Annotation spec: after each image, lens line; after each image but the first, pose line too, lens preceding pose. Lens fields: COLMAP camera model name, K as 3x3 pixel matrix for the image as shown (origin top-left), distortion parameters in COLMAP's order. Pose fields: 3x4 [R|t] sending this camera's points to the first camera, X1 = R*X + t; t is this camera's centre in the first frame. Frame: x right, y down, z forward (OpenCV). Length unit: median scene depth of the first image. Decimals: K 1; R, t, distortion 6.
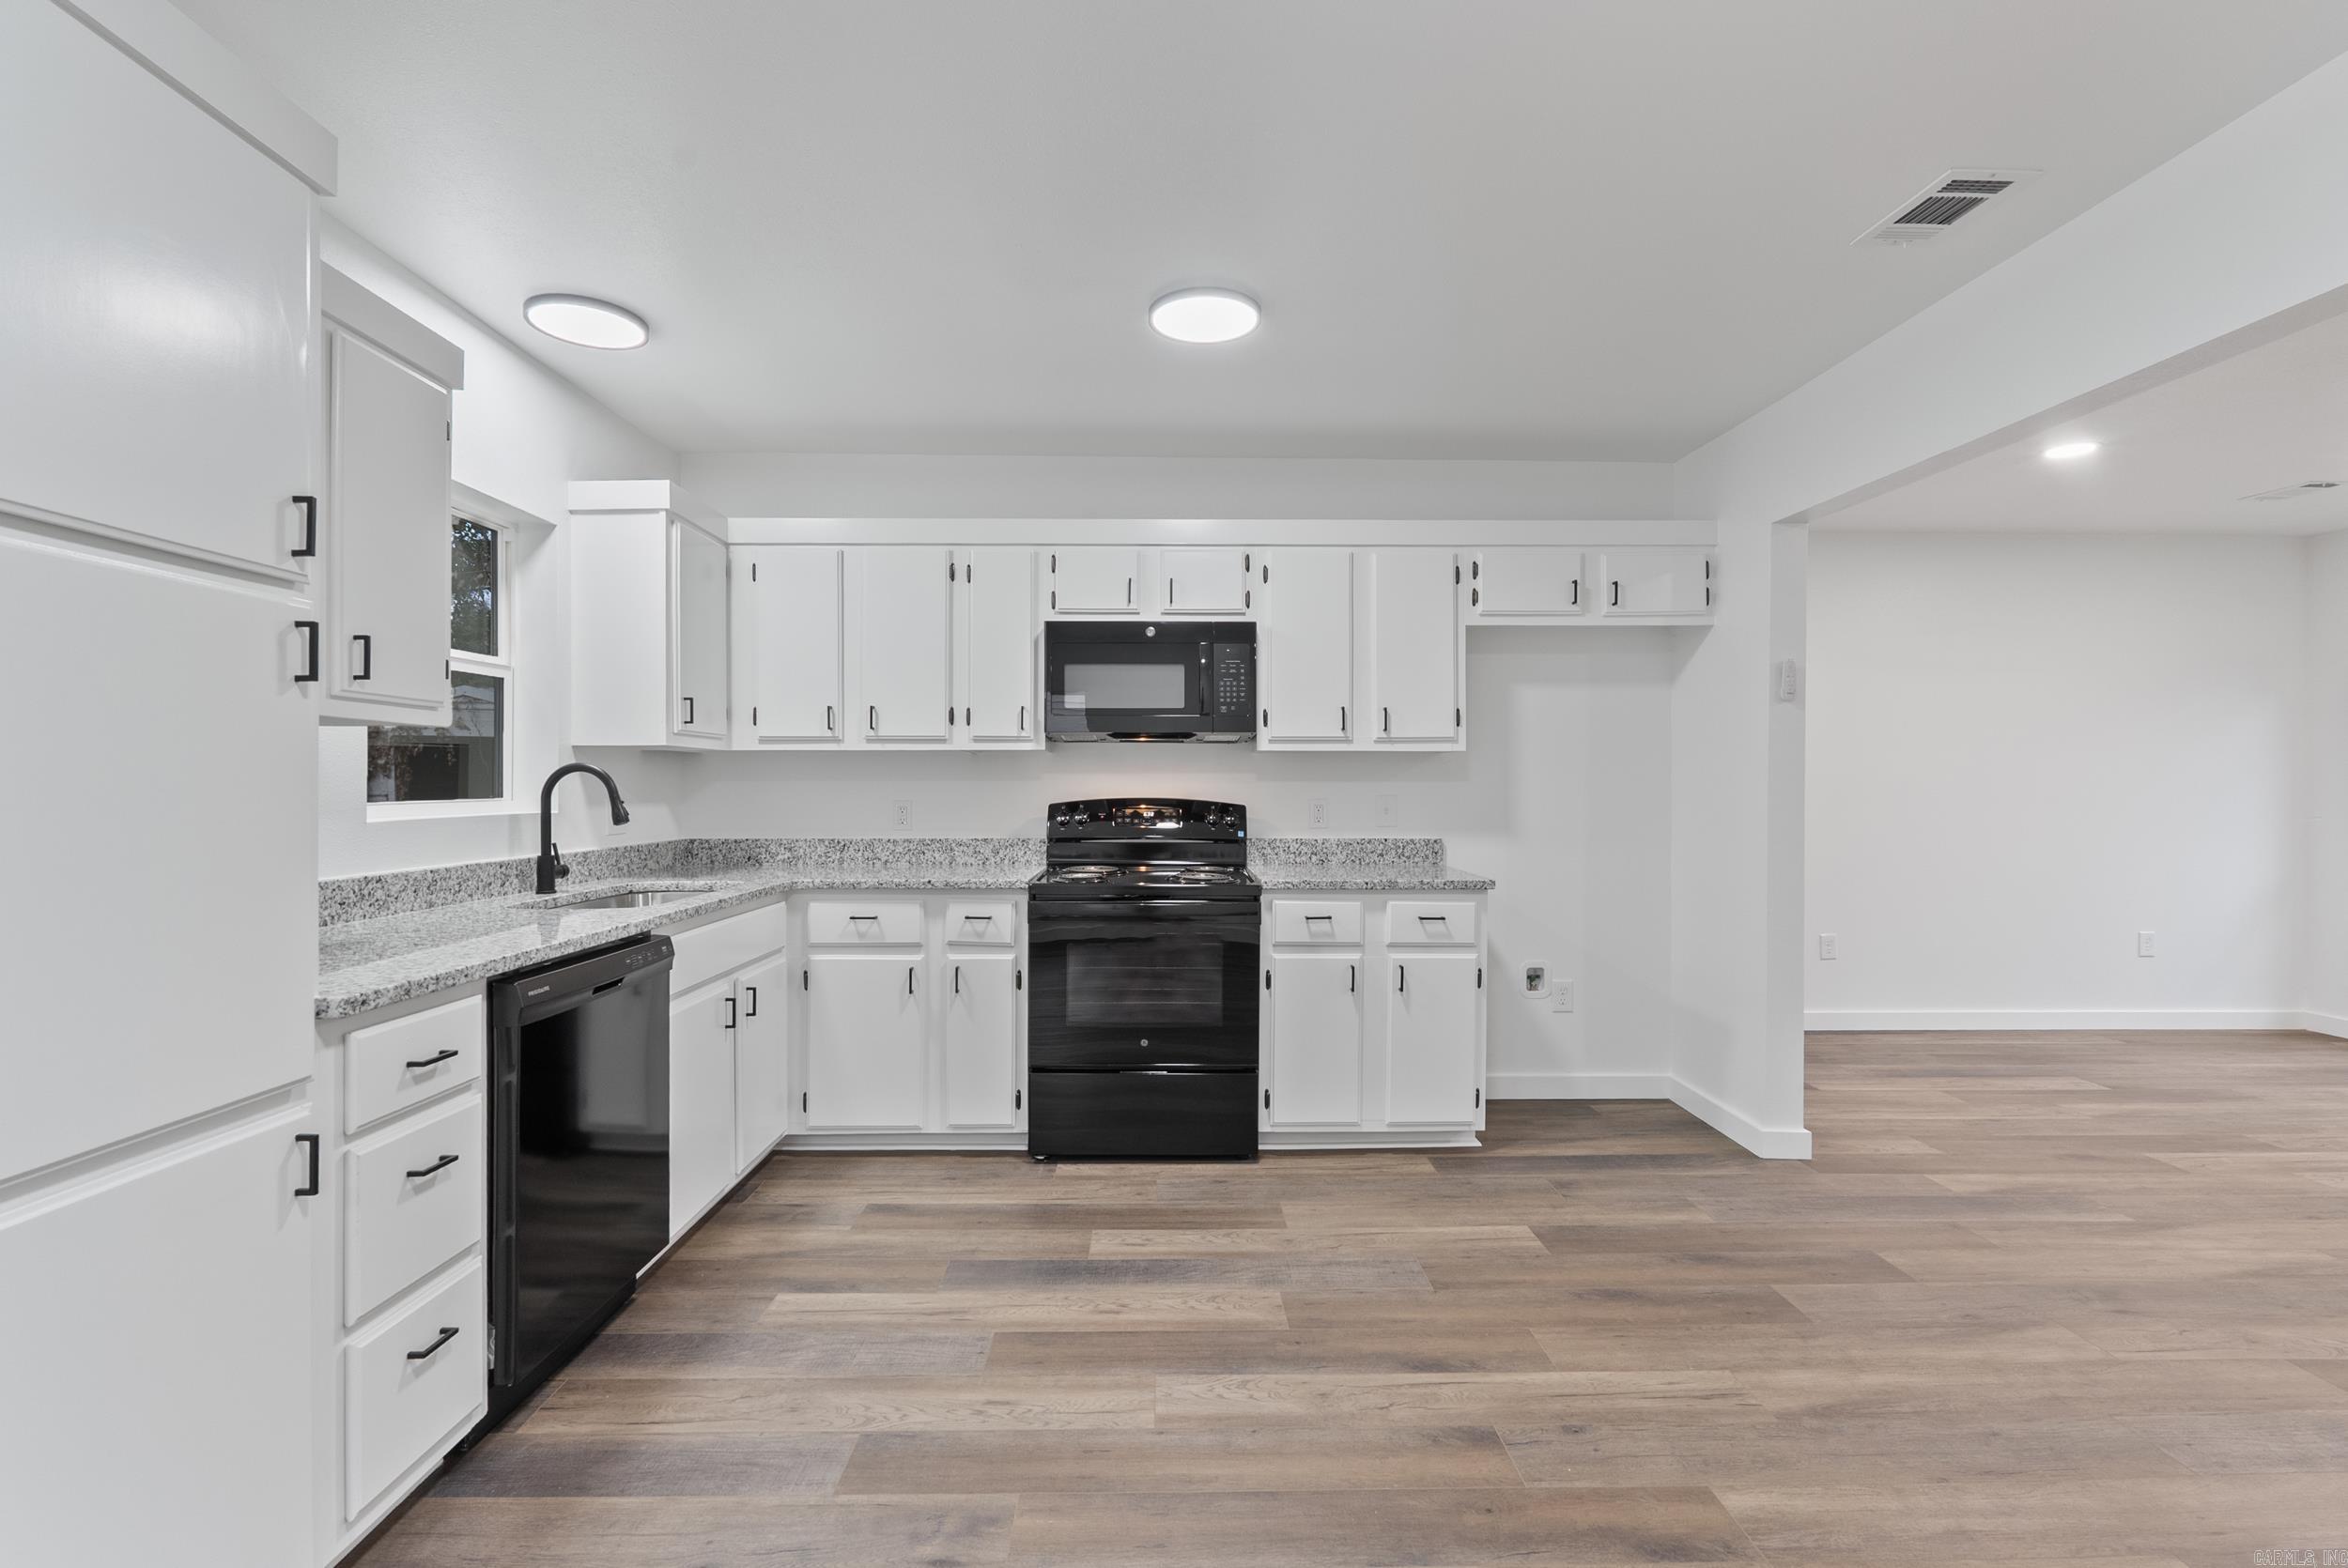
lens RADIAL K [[1040.6, 0, 1176.7], [0, 1040.6, 784.3], [0, 0, 1]] dist [-0.006097, 0.000764]
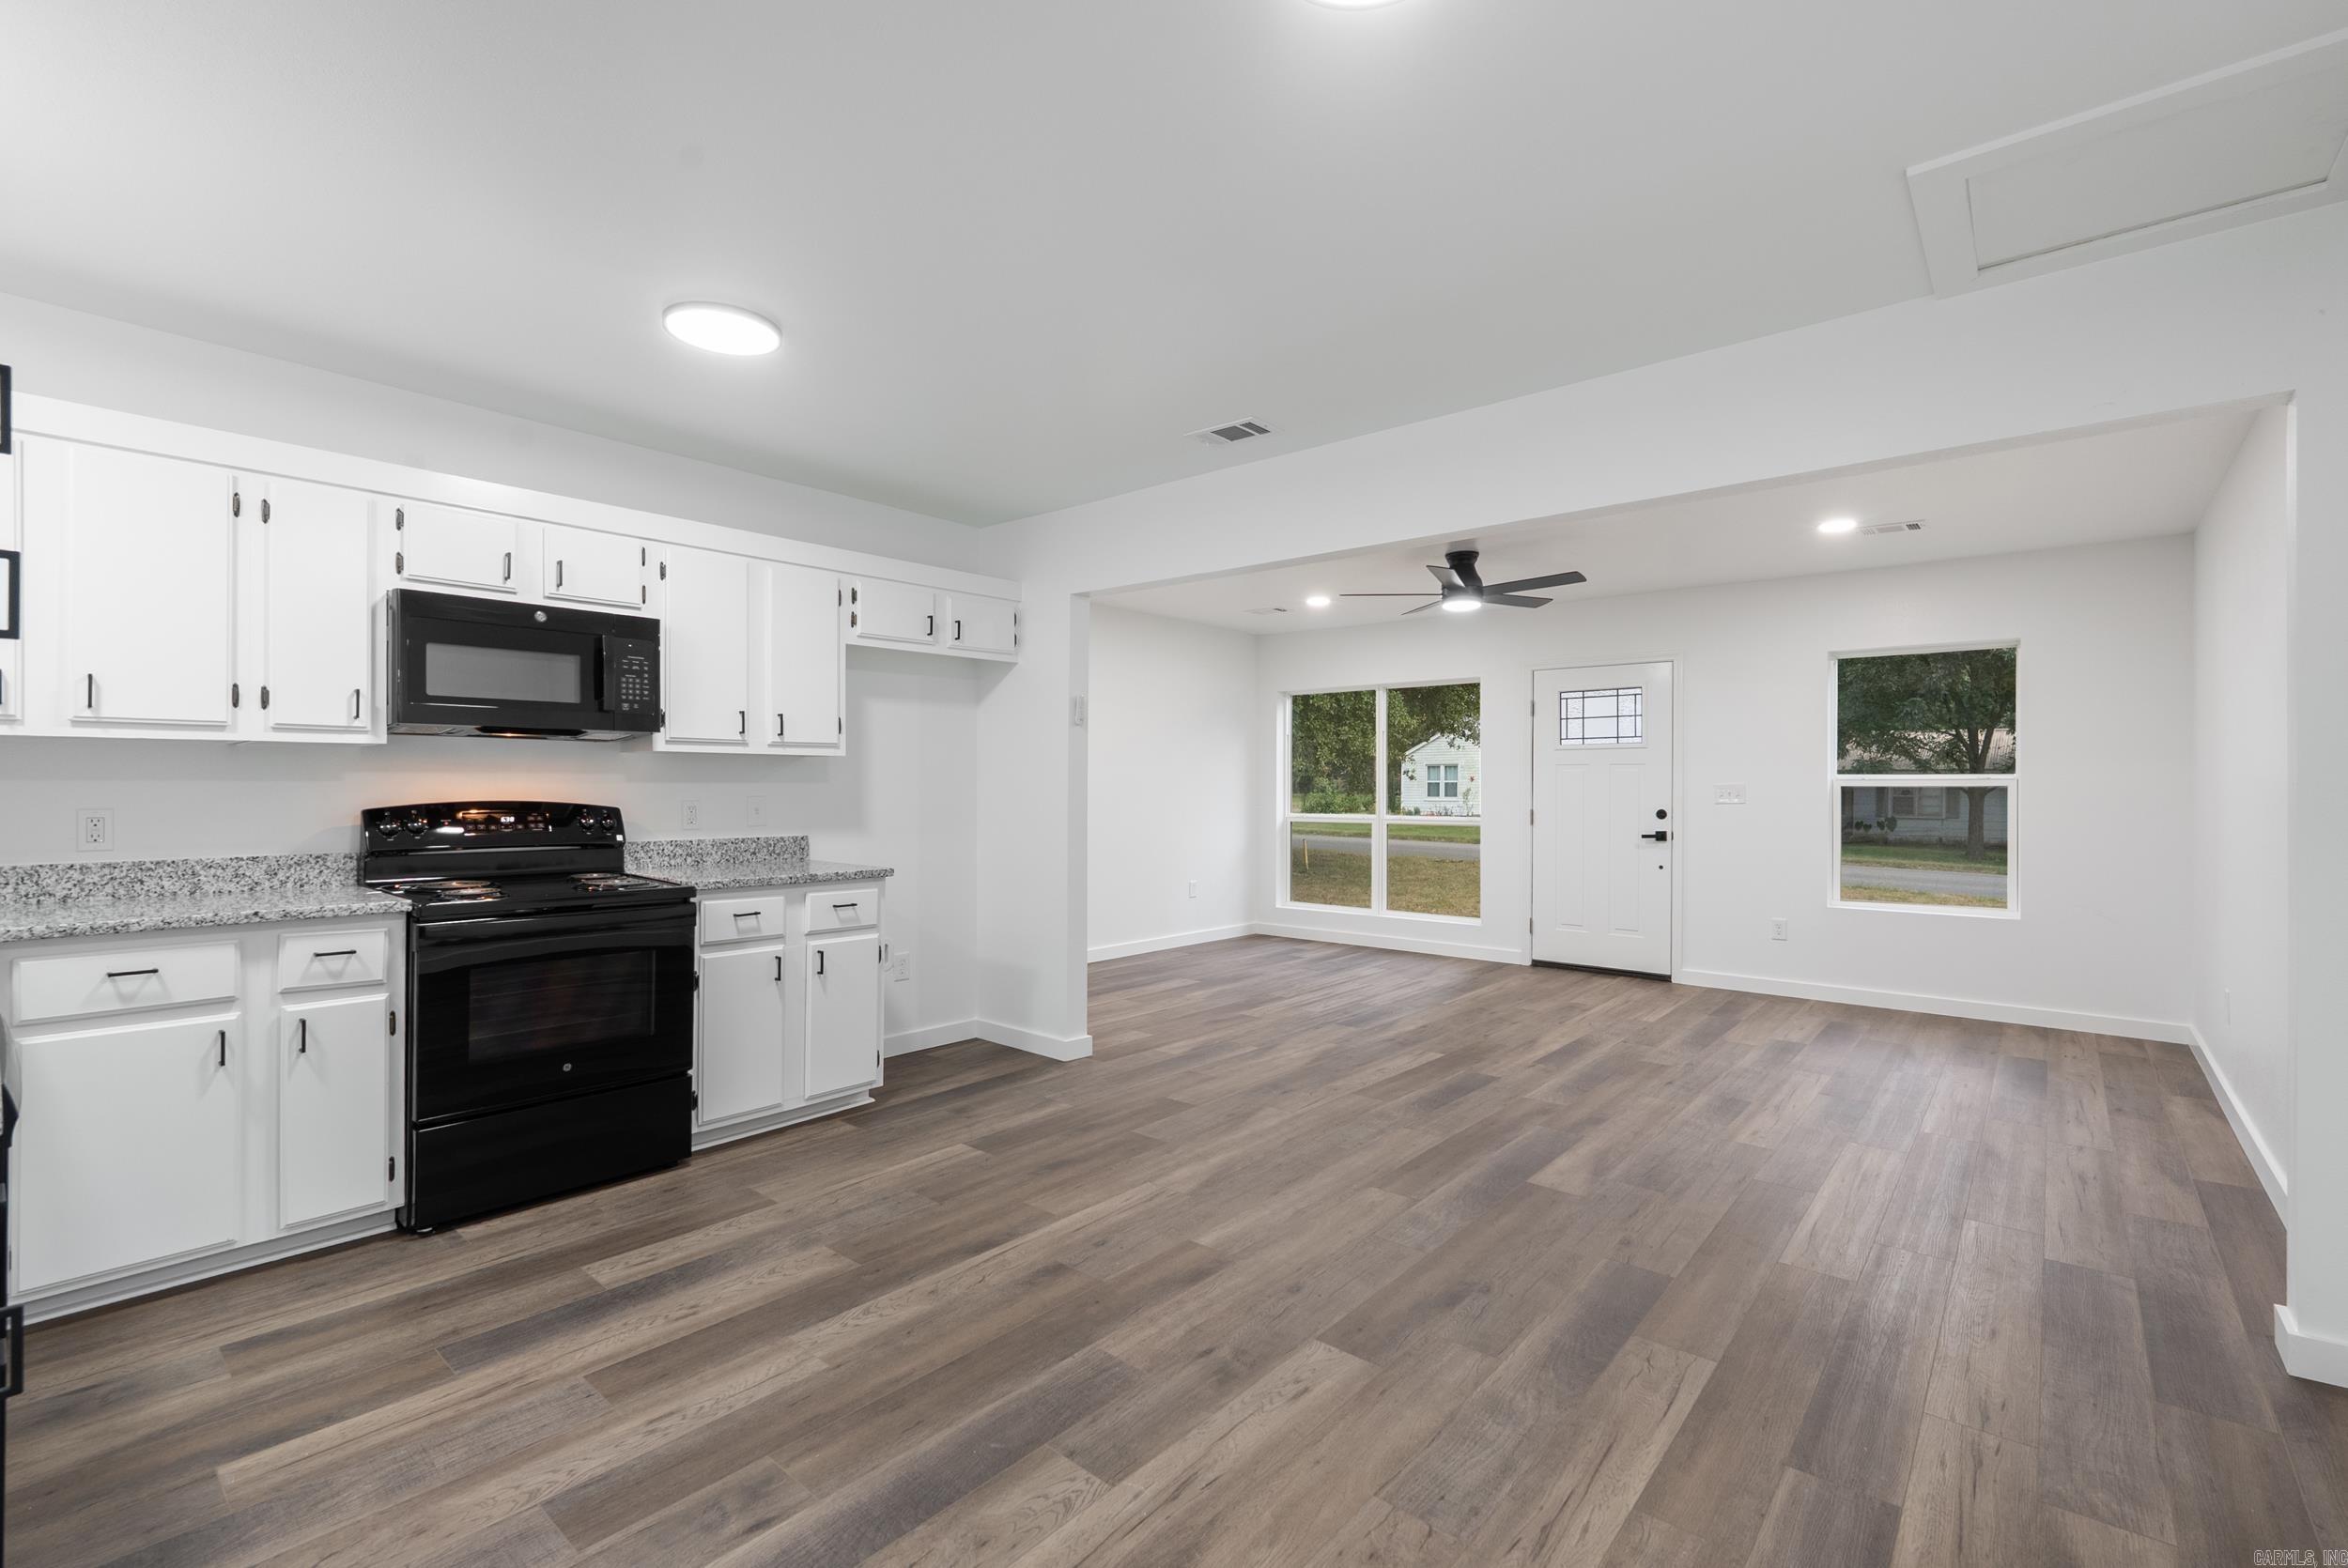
lens RADIAL K [[1035.6, 0, 1180.0], [0, 1035.6, 781.4], [0, 0, 1]] dist [-0.006068, 0.000409]
pose [[0.662548, 0.002946, 0.749014, -0.350871], [-0.001595, 0.999996, -0.002523, -0.002655], [-0.749018, 0.000477, 0.662549, -0.008869]]
